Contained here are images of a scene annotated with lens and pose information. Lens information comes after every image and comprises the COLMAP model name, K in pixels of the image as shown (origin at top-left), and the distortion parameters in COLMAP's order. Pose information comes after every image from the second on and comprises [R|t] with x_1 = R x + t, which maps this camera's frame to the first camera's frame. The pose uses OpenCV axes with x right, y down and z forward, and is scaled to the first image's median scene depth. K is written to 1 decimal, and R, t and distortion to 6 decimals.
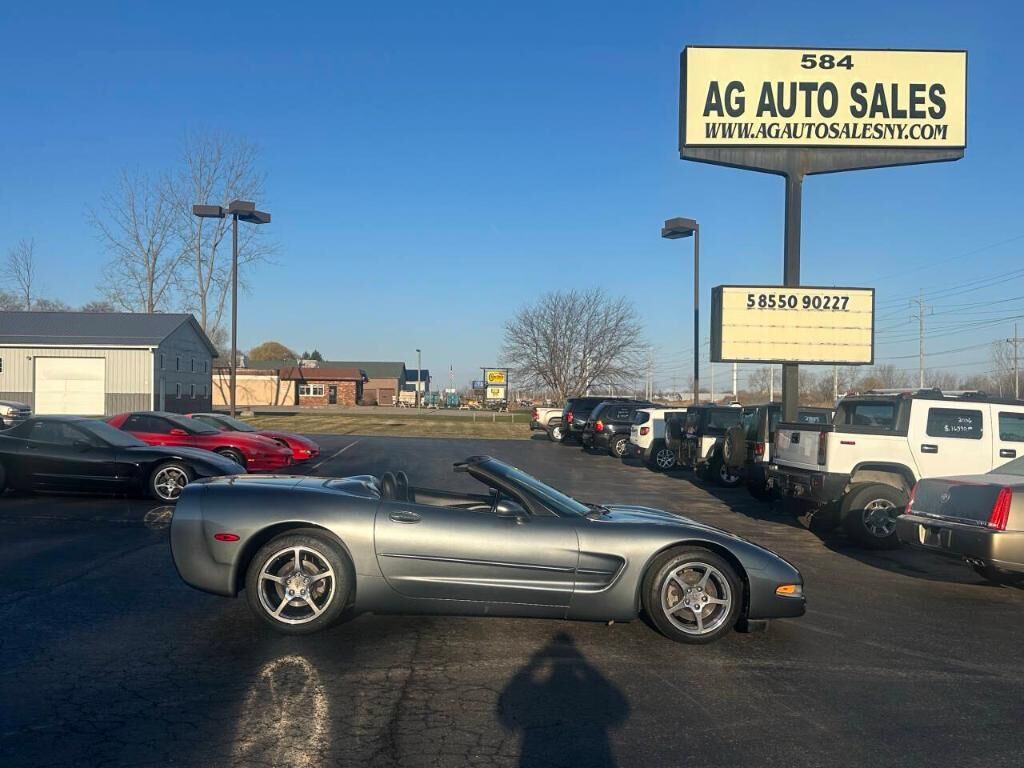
lens RADIAL K [[1074.5, 0, 510.2], [0, 1074.5, 373.2], [0, 0, 1]] dist [0.194384, -0.490107]
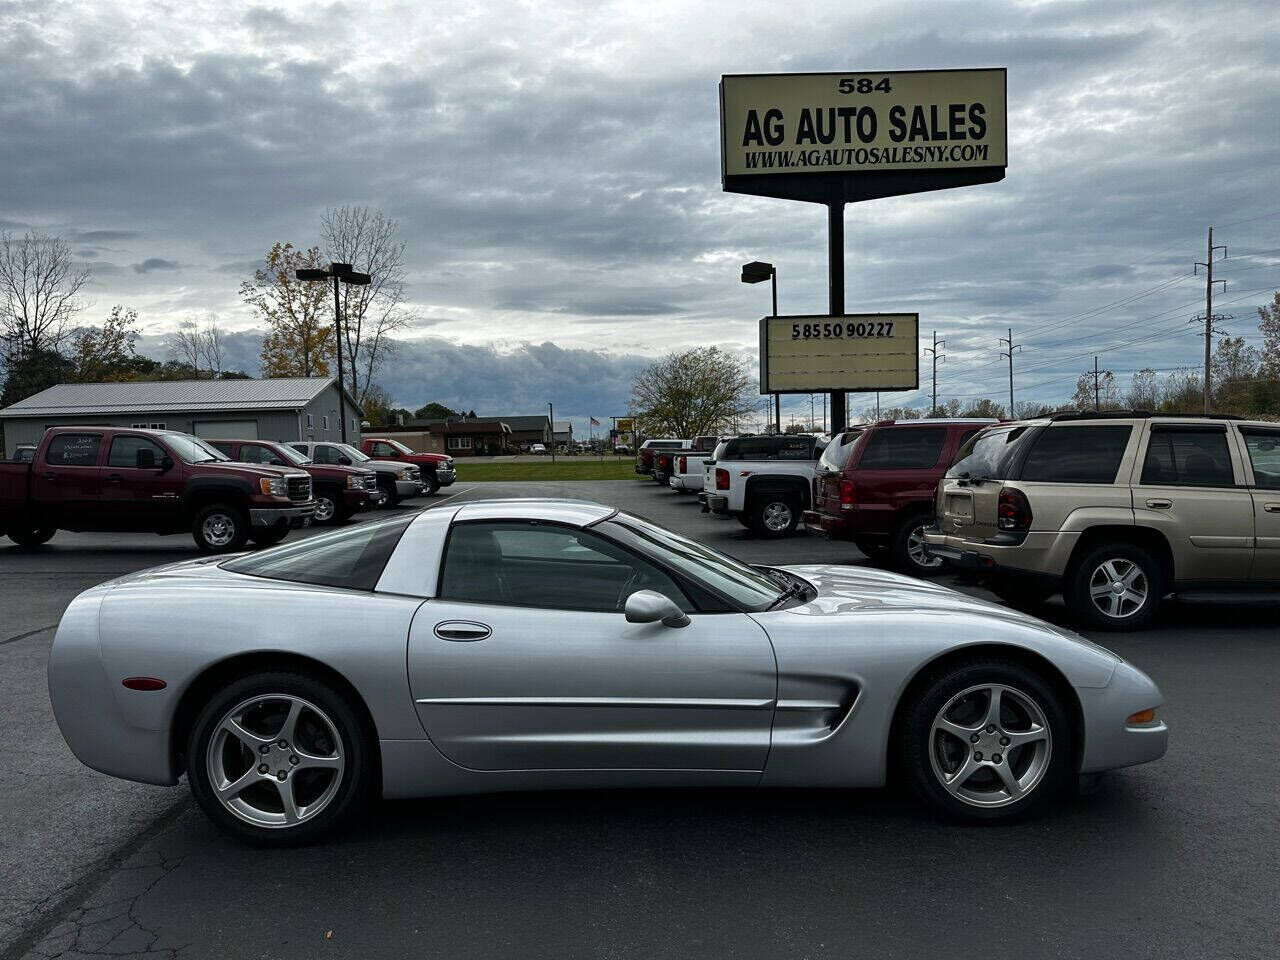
lens RADIAL K [[953.2, 0, 637.9], [0, 953.2, 483.9], [0, 0, 1]] dist [0.011984, -0.005081]
pose [[0.999039, -0.038512, -0.020935, 0.087698], [0.039772, 0.997186, 0.063550, 0.012696], [0.018429, -0.064322, 0.997759, 0.107573]]
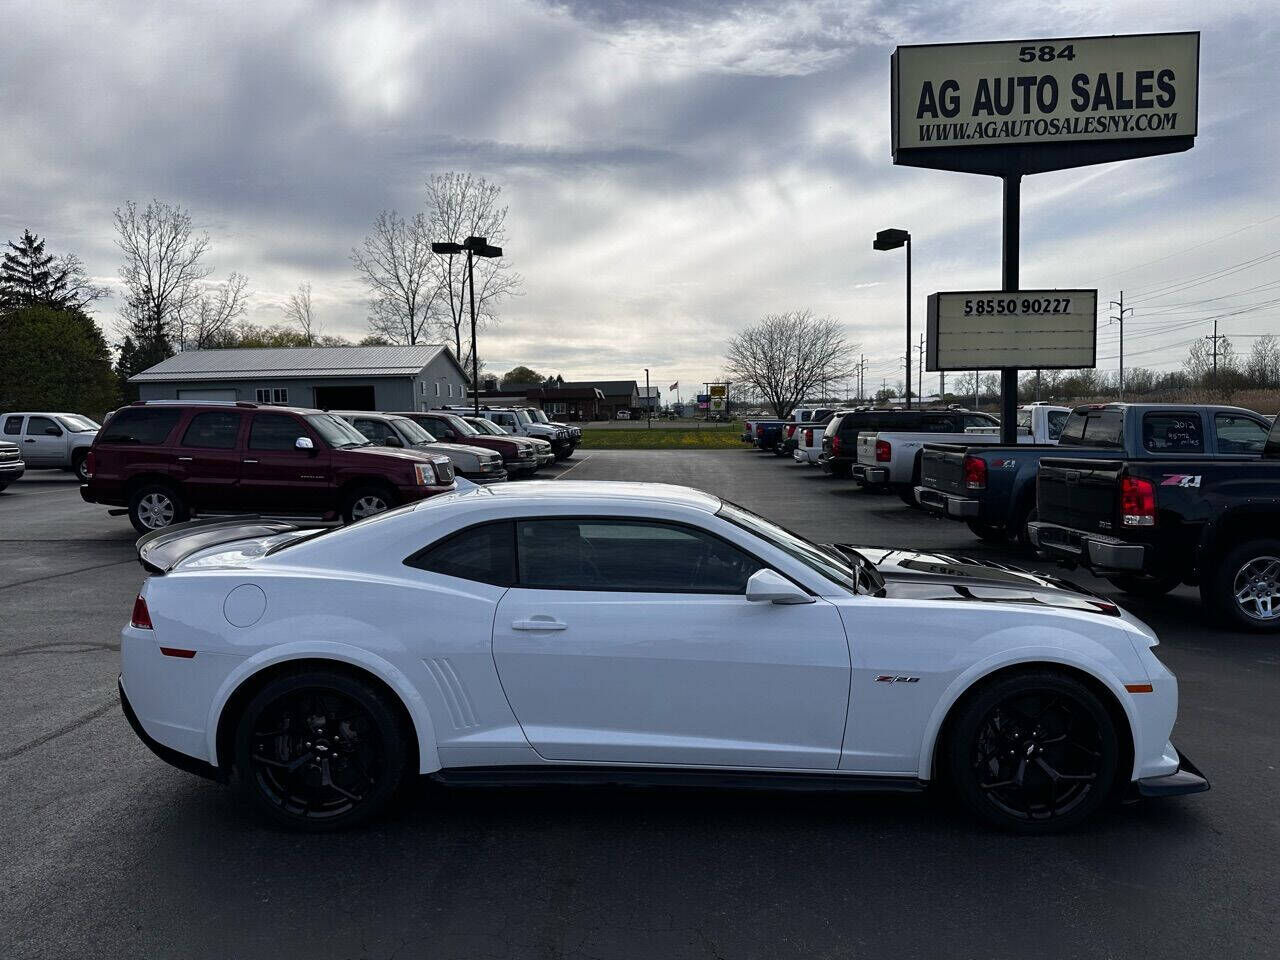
lens RADIAL K [[952.0, 0, 638.1], [0, 952.0, 477.5], [0, 0, 1]] dist [0.008340, -0.003411]
pose [[0.994541, -0.025177, -0.101261, 0.007083], [0.034639, 0.995082, 0.092801, -0.003422], [0.098427, -0.095802, 0.990522, 0.096211]]
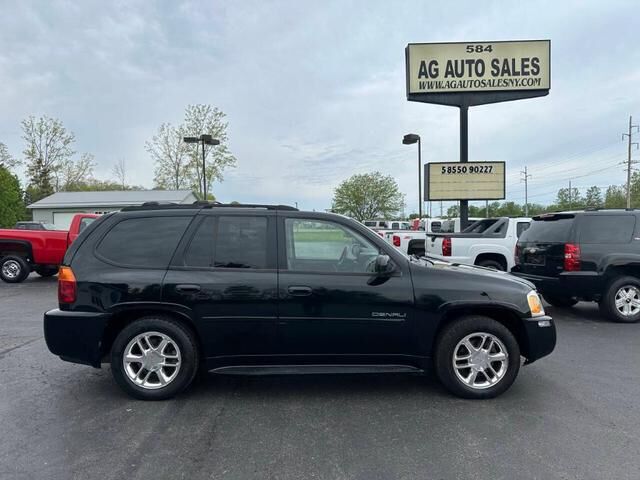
lens RADIAL K [[474.4, 0, 321.4], [0, 474.4, 238.7], [0, 0, 1]] dist [0.007689, 0.000719]
pose [[0.998636, -0.029467, -0.043099, 0.028233], [0.031826, 0.997973, 0.055106, 0.005332], [0.041388, -0.056402, 0.997550, 0.100609]]
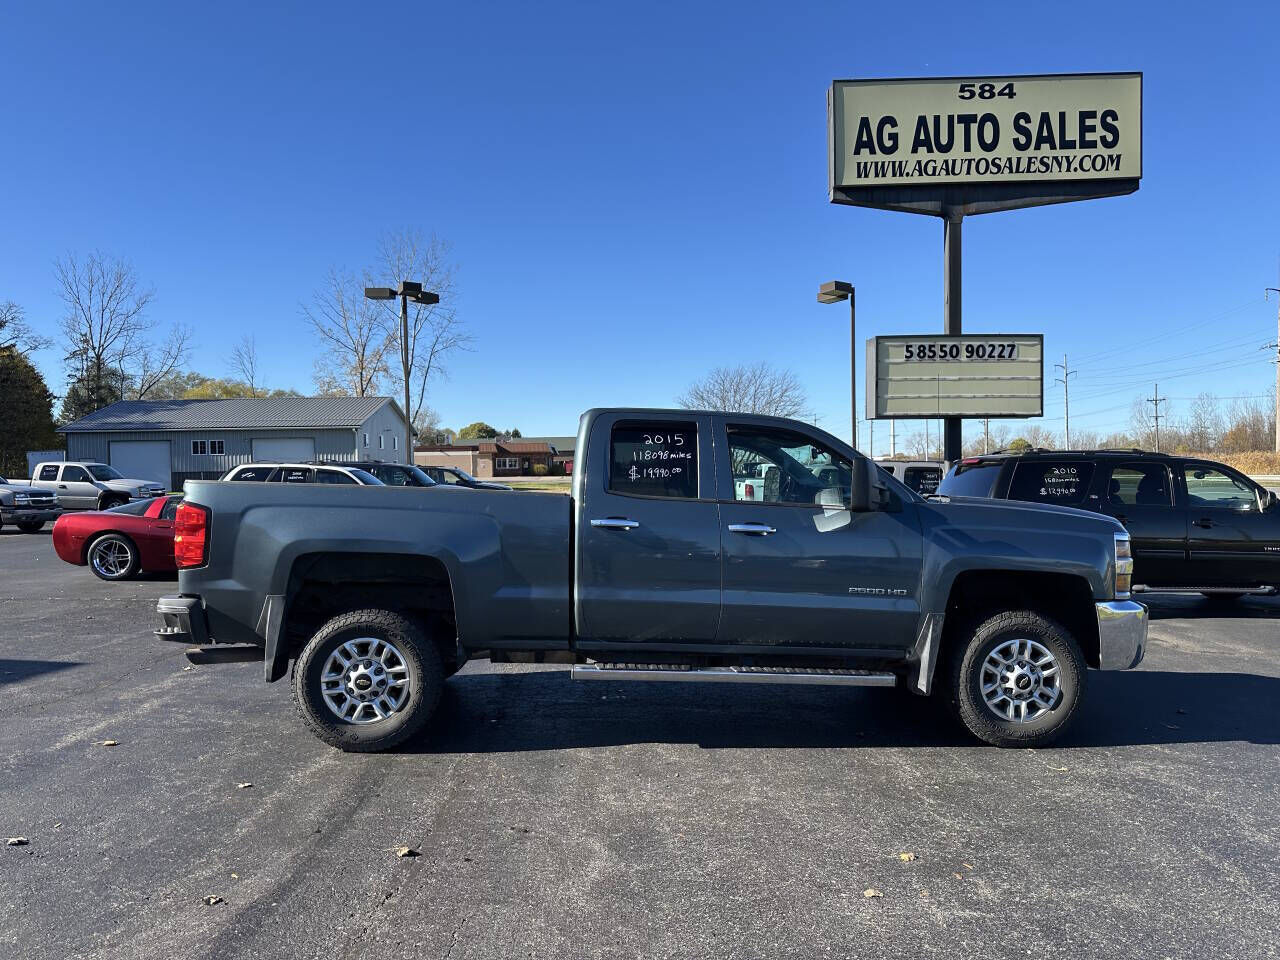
lens RADIAL K [[942.8, 0, 634.1], [0, 942.8, 482.6], [0, 0, 1]] dist [0.009685, -0.002796]
pose [[0.997829, -0.023465, -0.061533, 0.032868], [0.025854, 0.998931, 0.038329, 0.008121], [0.060568, -0.039837, 0.997369, 0.170889]]
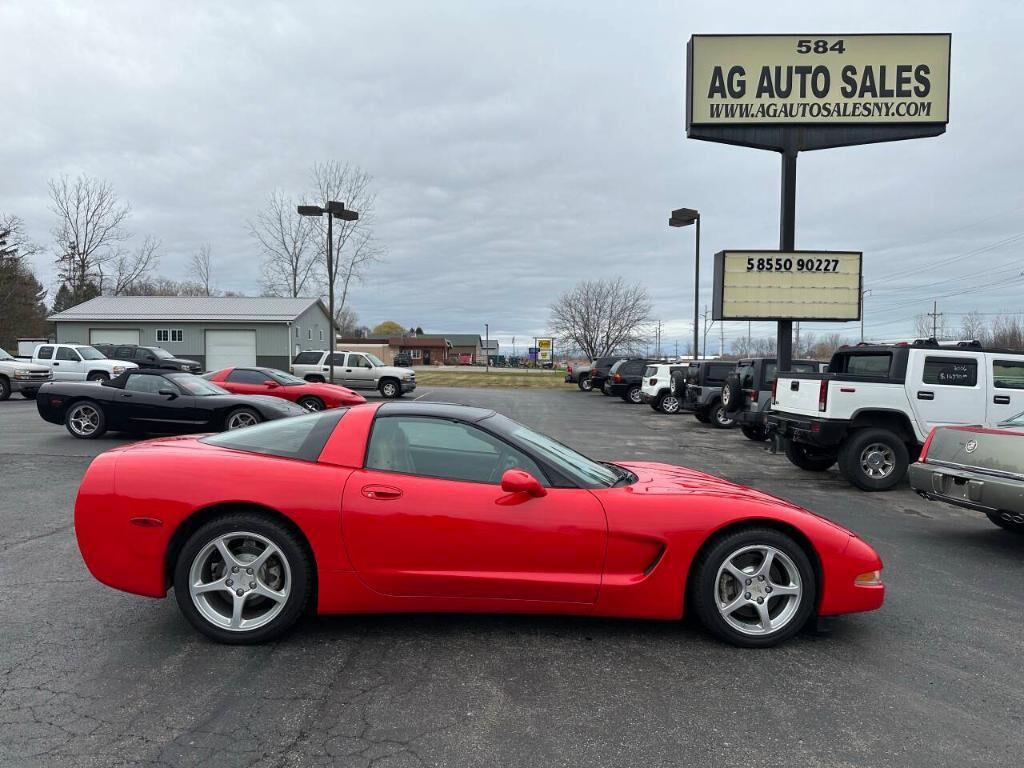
lens RADIAL K [[754.4, 0, 513.6], [0, 754.4, 383.1], [0, 0, 1]] dist [0.005536, -0.001935]
pose [[0.998180, -0.001649, -0.060276, 0.024953], [0.004806, 0.998622, 0.052262, 0.013767], [0.060107, -0.052457, 0.996813, 0.201859]]
